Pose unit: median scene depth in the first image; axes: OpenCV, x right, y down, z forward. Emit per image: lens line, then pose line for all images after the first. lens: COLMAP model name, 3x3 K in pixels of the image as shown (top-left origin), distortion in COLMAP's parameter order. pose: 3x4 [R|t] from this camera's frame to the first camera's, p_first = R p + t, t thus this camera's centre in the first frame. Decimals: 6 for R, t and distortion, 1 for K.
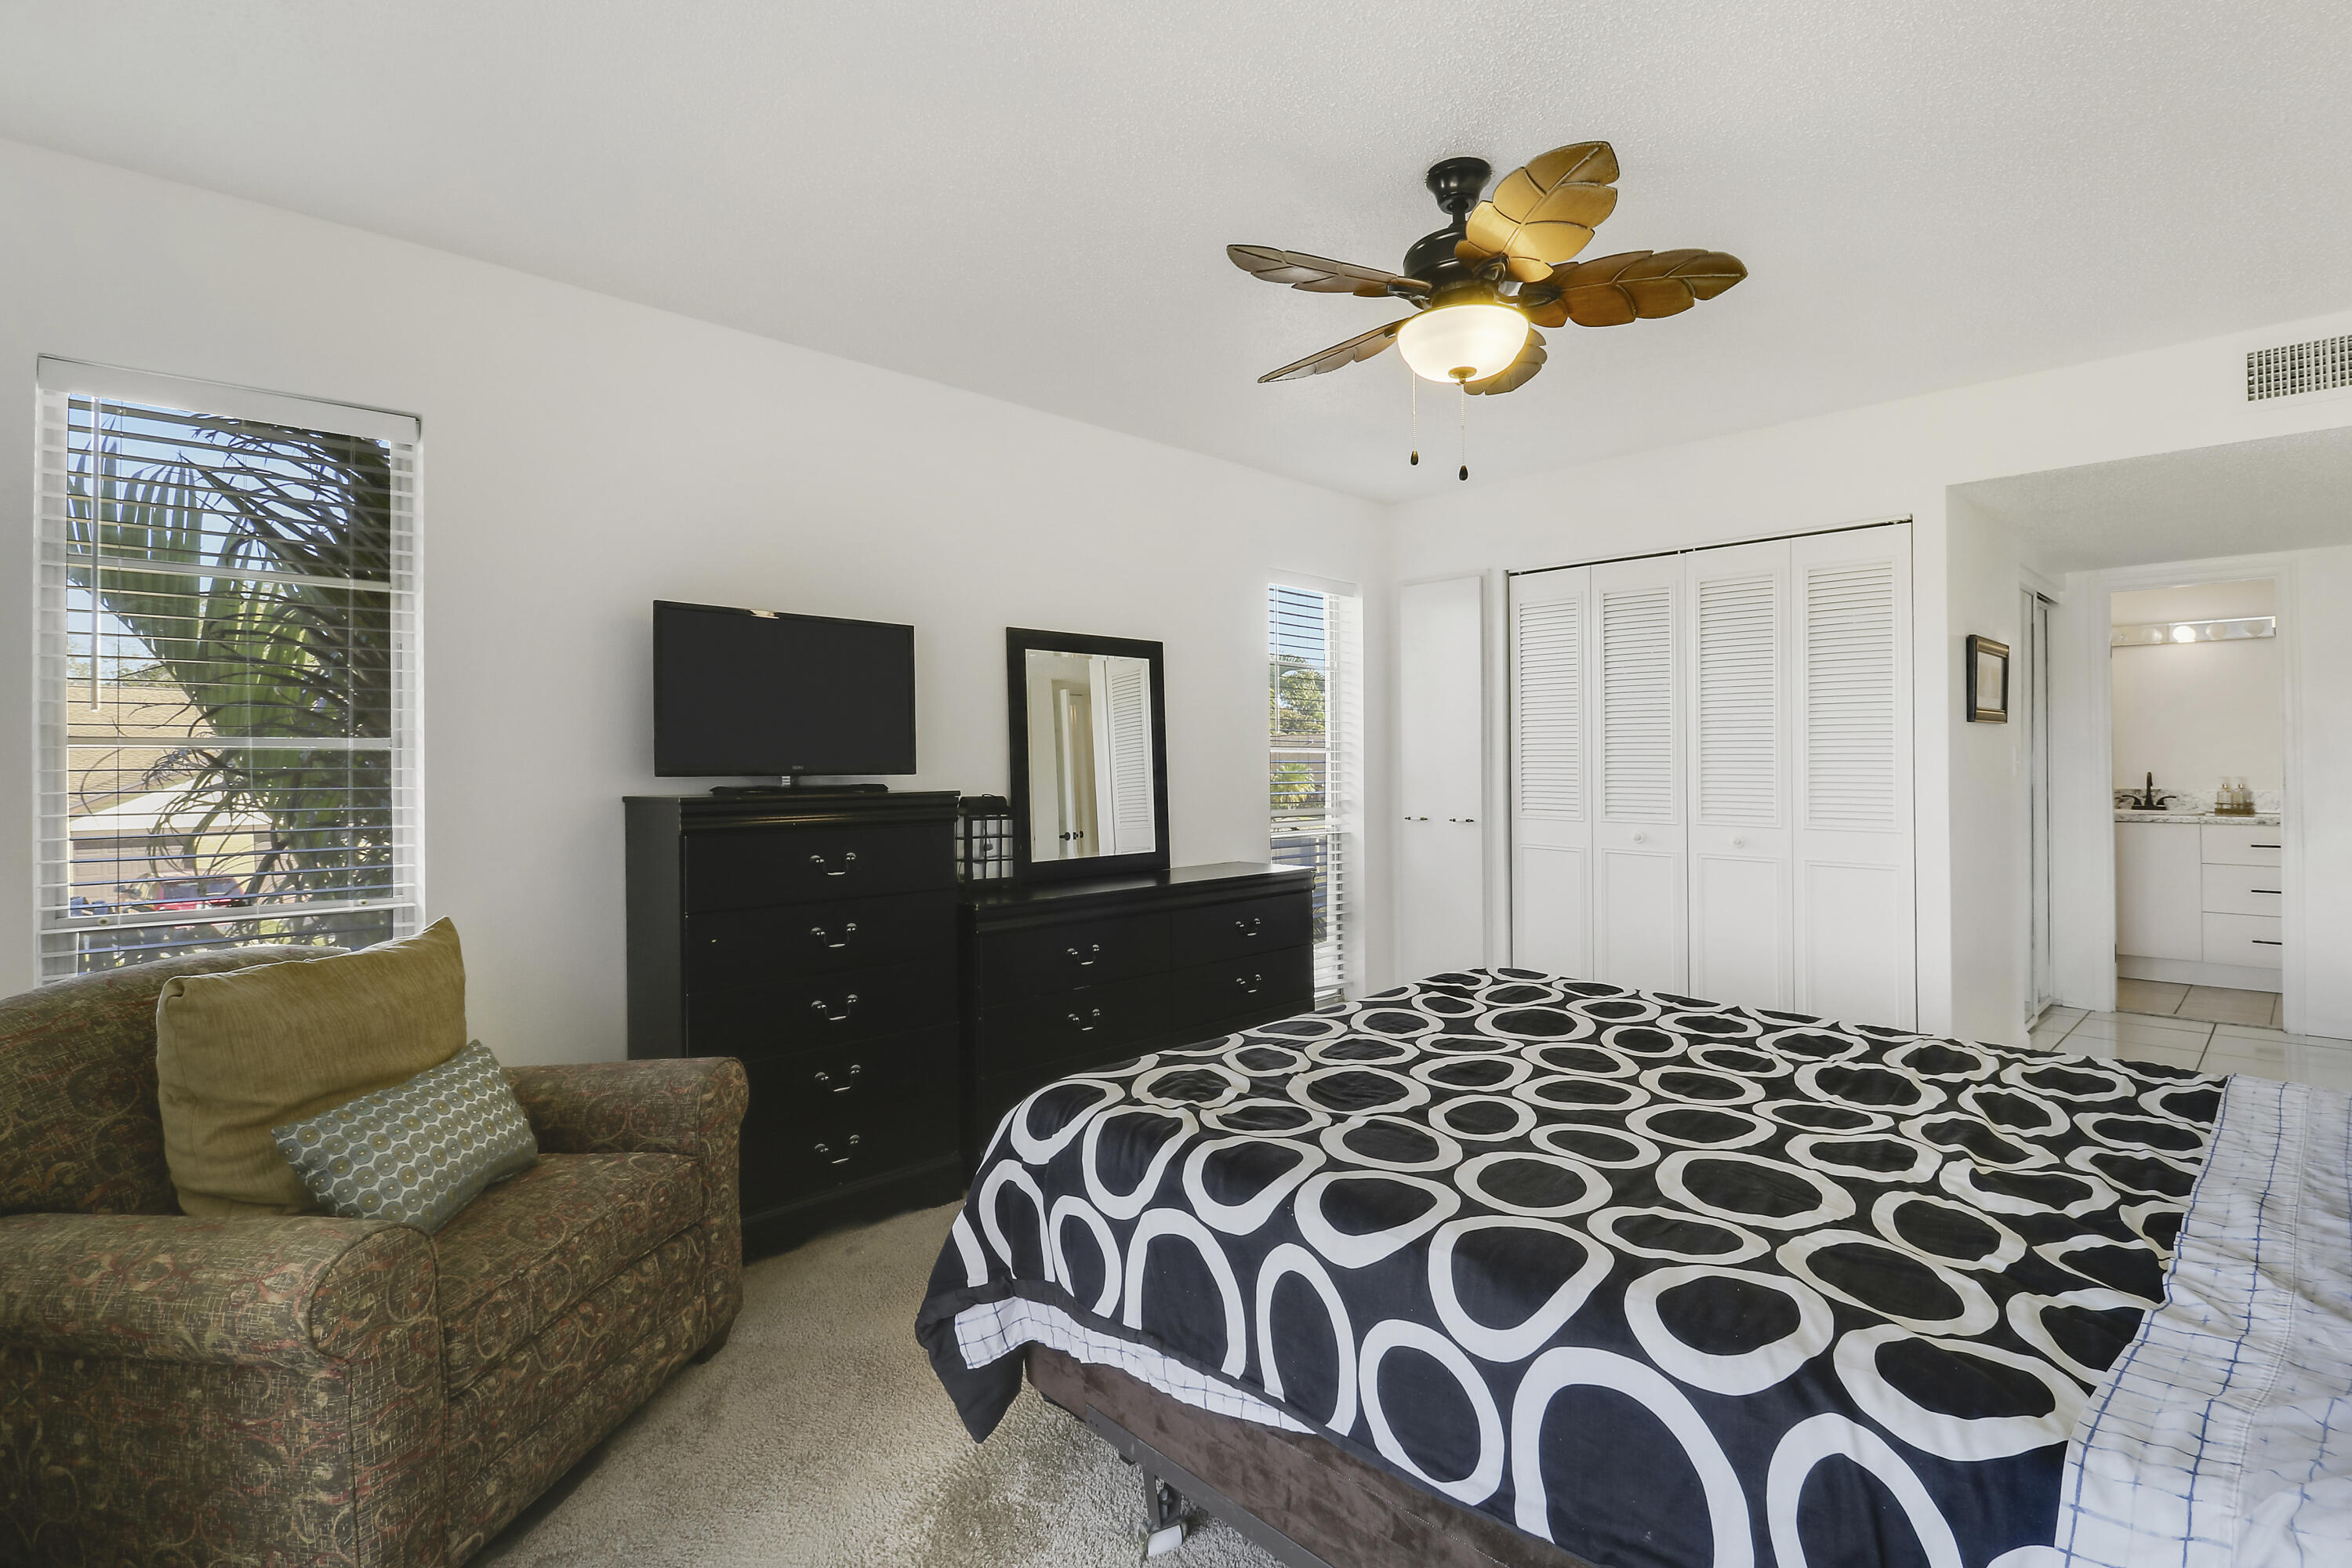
lens RADIAL K [[1119.2, 0, 1172.3], [0, 1119.2, 780.3], [0, 0, 1]] dist [0.001265, -0.014751]
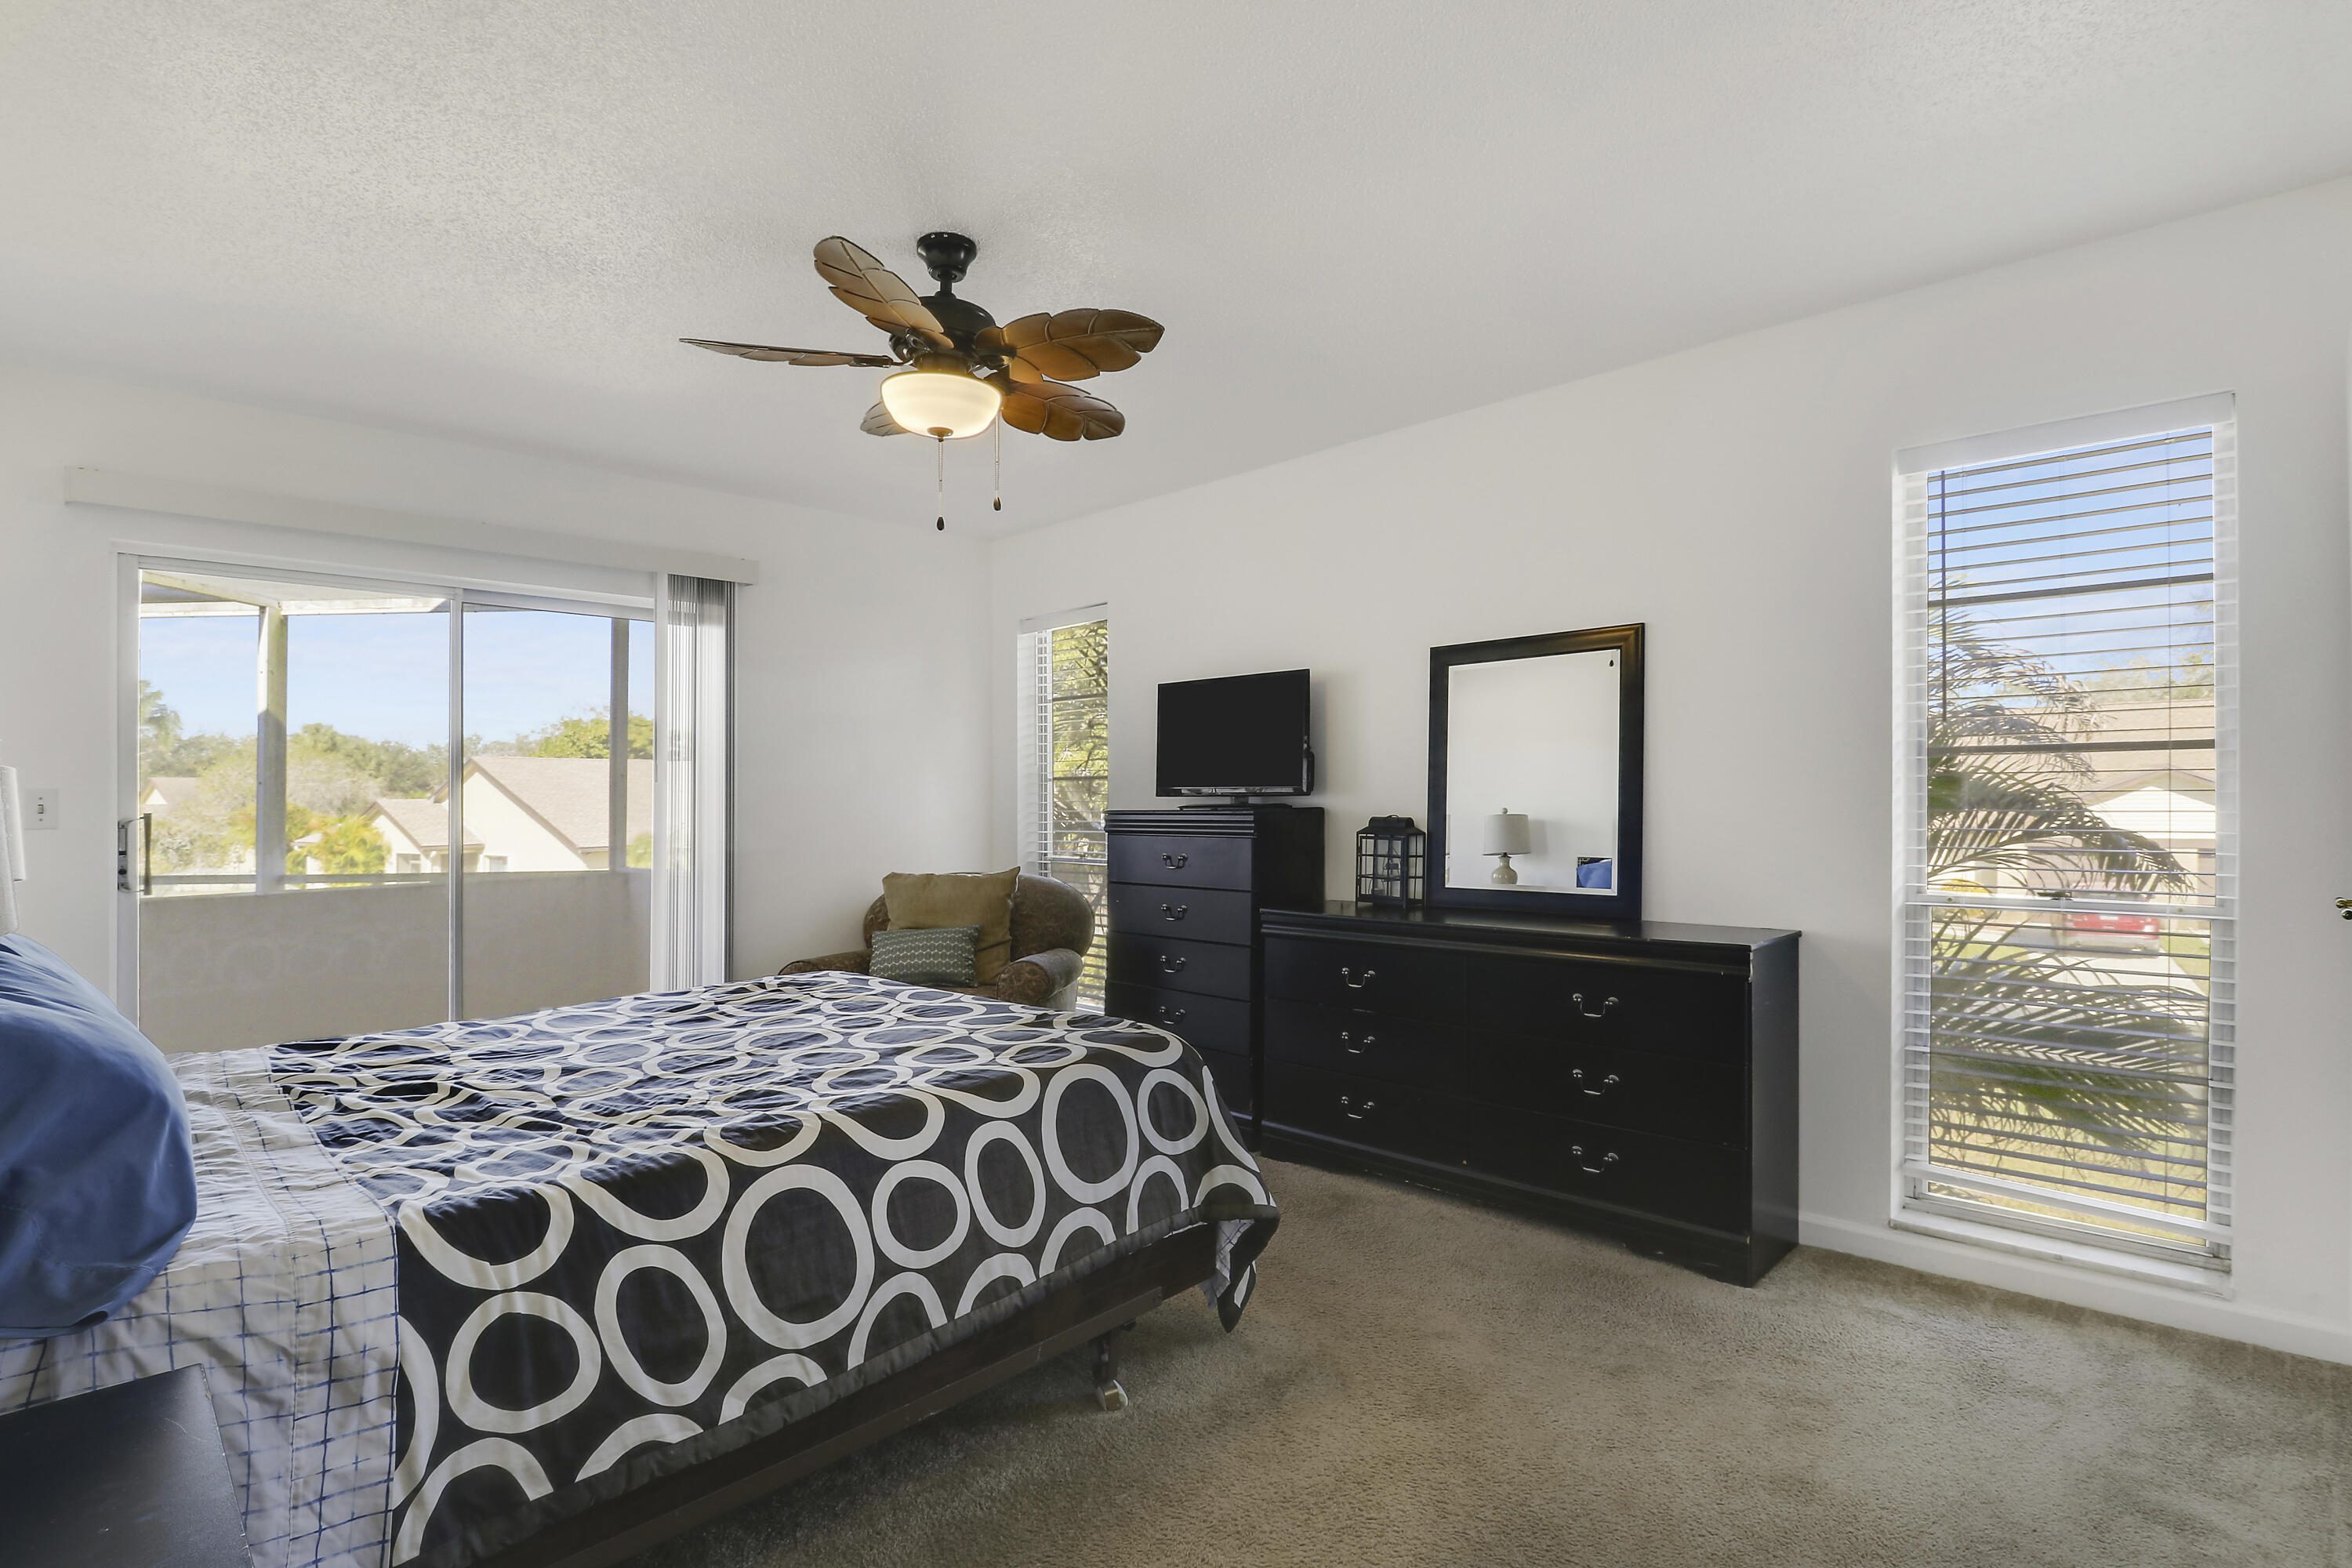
lens RADIAL K [[1094.9, 0, 1176.0], [0, 1094.9, 793.5], [0, 0, 1]] dist [0.002477, -0.014636]
pose [[0.032595, 0.003595, -0.999462, 0.825404], [-0.005863, 0.999977, 0.003405, -0.009672], [0.999451, 0.005749, 0.032615, 0.753696]]
